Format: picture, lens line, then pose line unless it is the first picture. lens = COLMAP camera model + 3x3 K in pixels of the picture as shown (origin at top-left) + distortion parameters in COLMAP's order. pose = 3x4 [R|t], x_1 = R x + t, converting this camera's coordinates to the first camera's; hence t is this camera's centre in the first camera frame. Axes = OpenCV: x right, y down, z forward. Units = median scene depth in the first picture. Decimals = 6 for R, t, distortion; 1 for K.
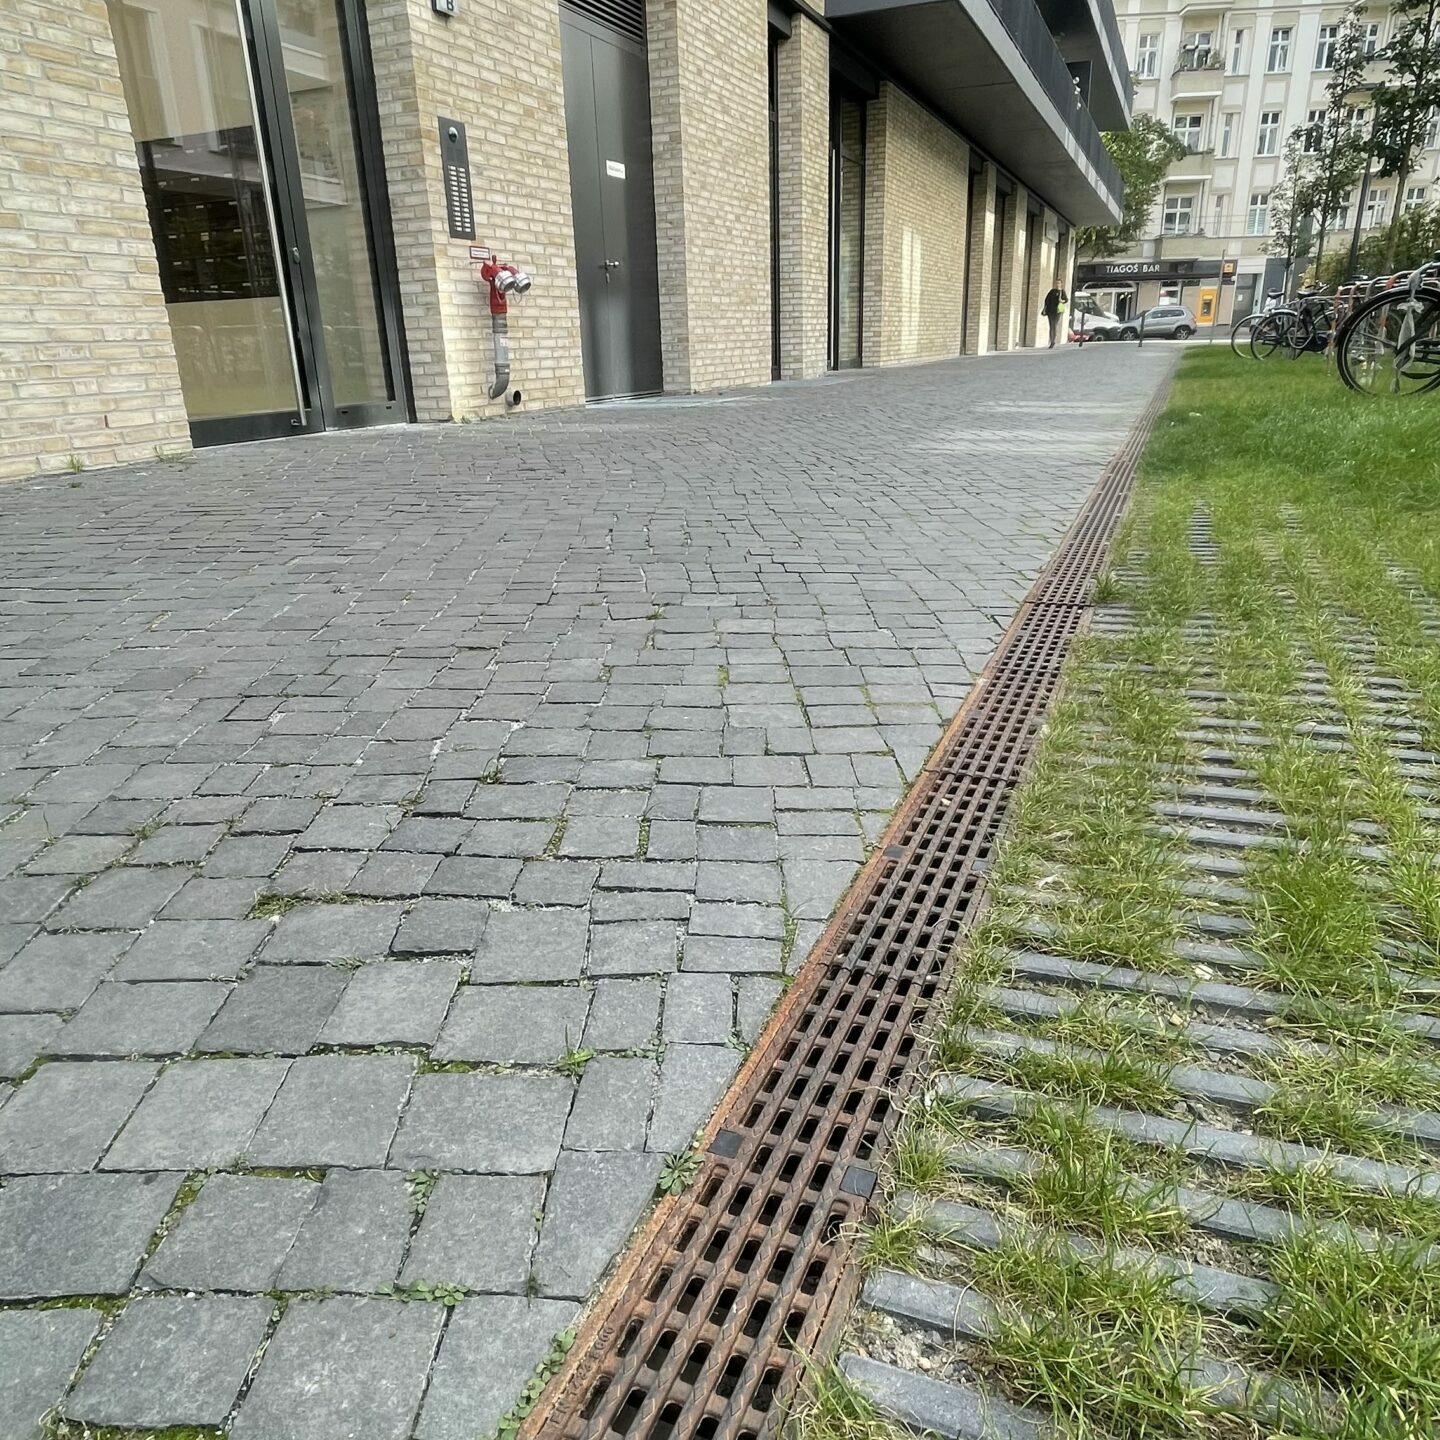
lens RADIAL K [[1073.2, 0, 720.0], [0, 1073.2, 720.0], [0, 0, 1]] dist [0.016634, -0.003672]
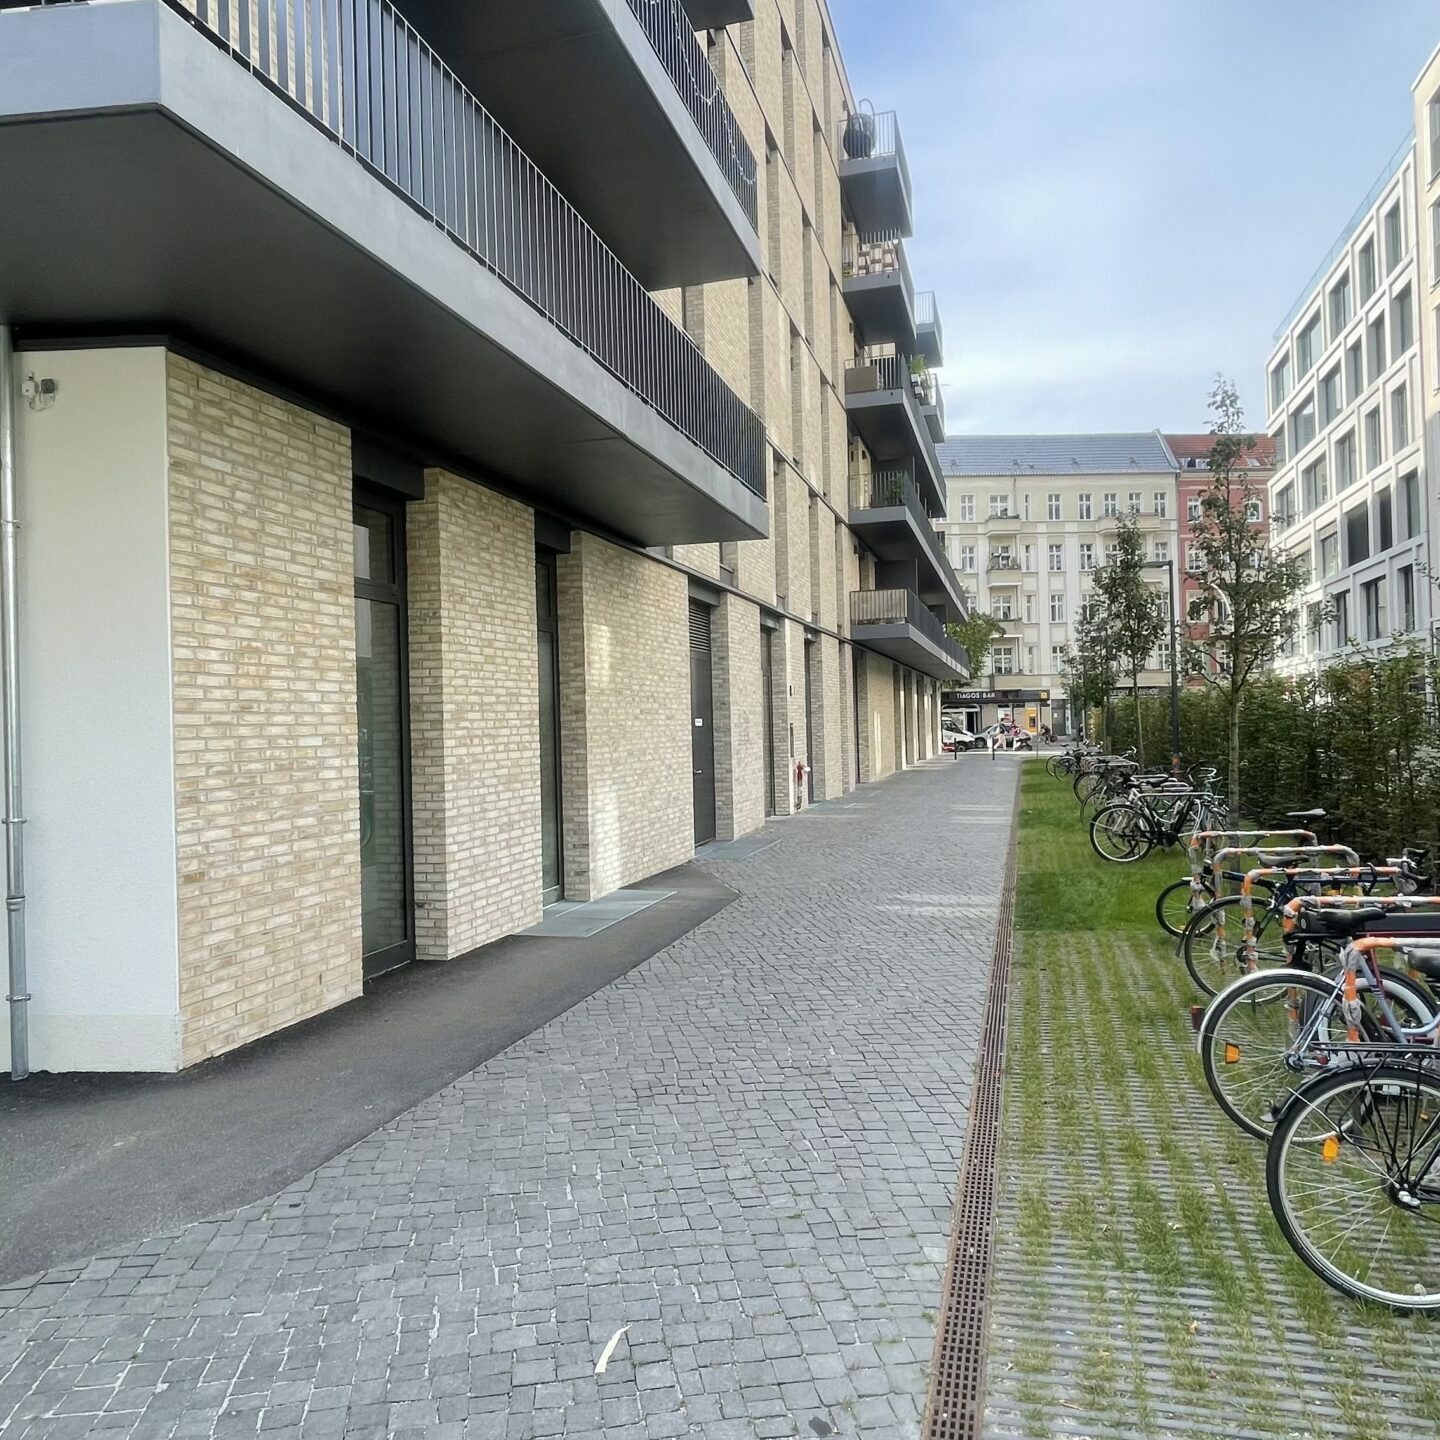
lens RADIAL K [[1073.2, 0, 720.0], [0, 1073.2, 720.0], [0, 0, 1]] dist [0.016634, -0.003672]
pose [[0.993398, 0.001981, 0.114698, -0.094574], [0.037289, 0.939978, -0.339190, 0.057138], [-0.108485, 0.341228, 0.933699, -0.221705]]
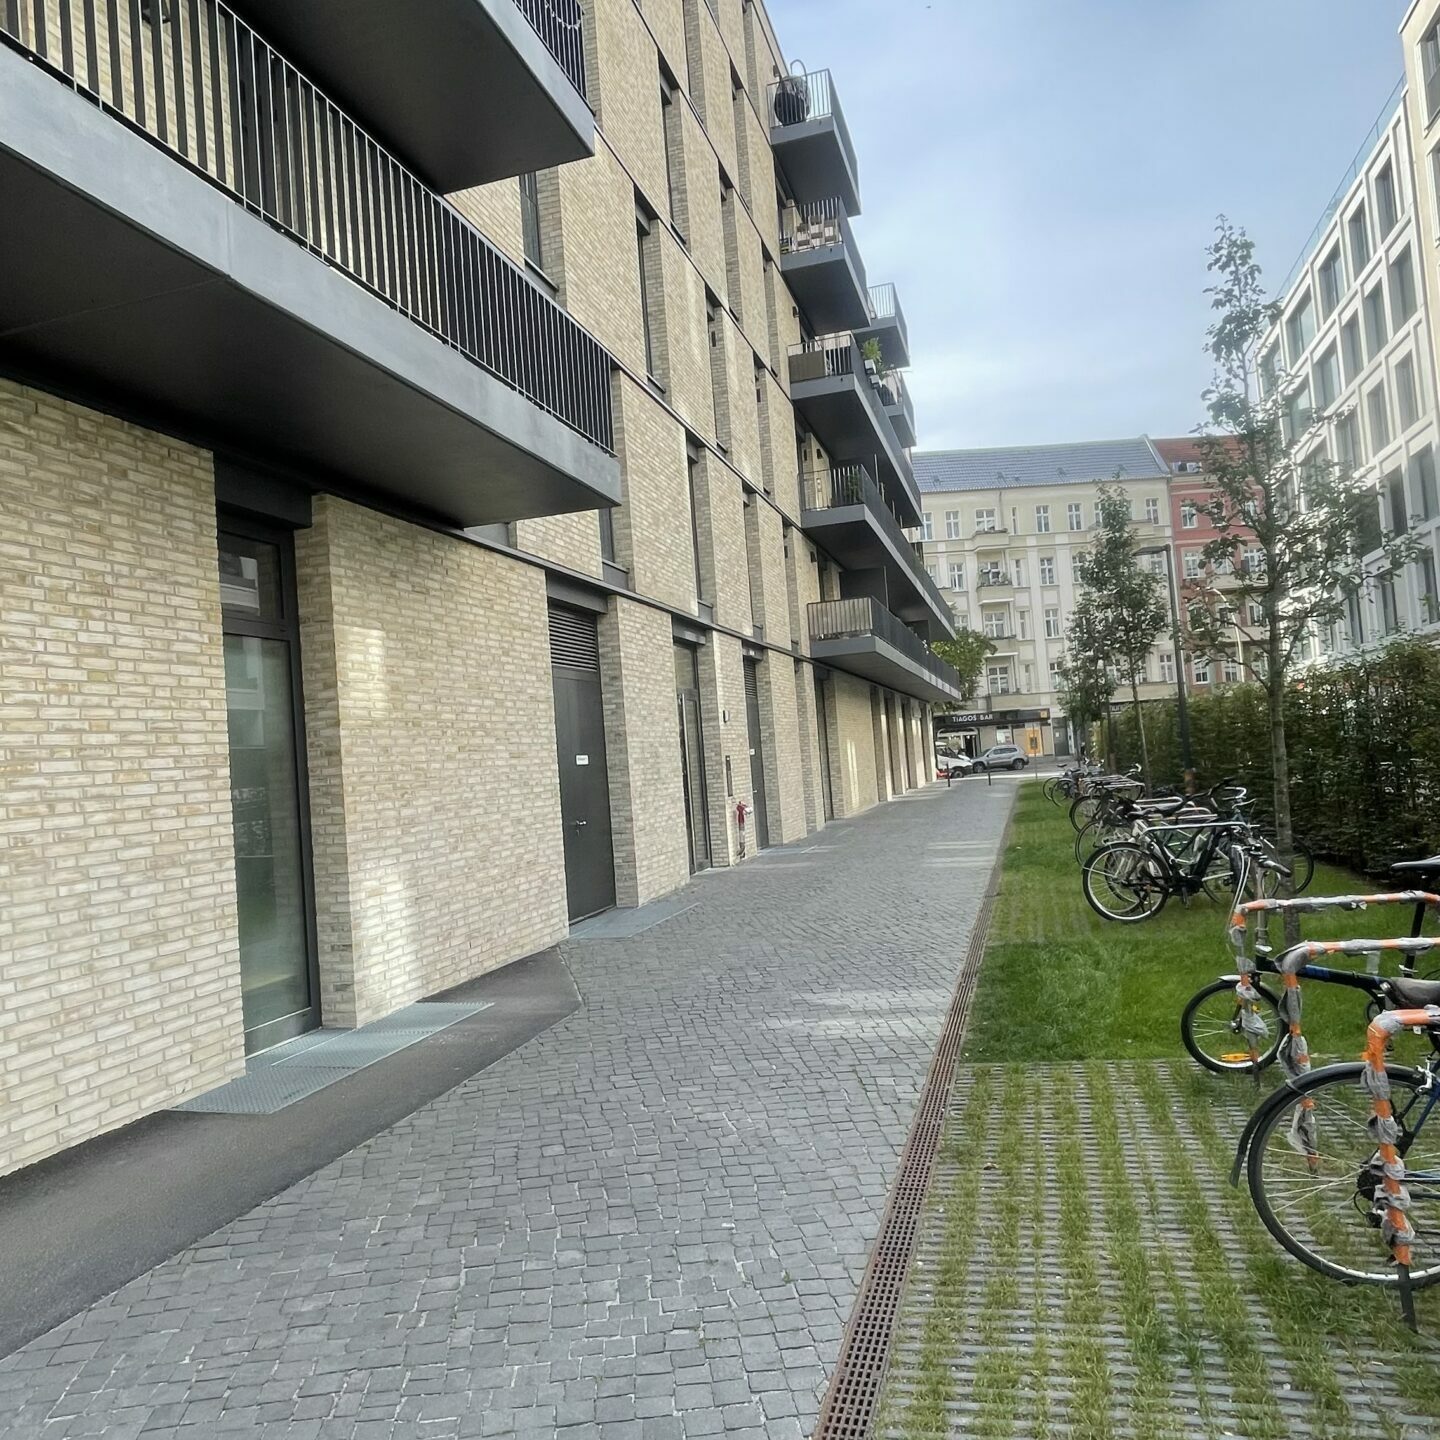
lens RADIAL K [[1073.2, 0, 720.0], [0, 1073.2, 720.0], [0, 0, 1]] dist [0.016634, -0.003672]
pose [[0.992943, -0.042620, 0.110666, -0.064244], [0.081102, 0.924889, -0.371486, 0.039443], [-0.086521, 0.377840, 0.921819, -0.169026]]
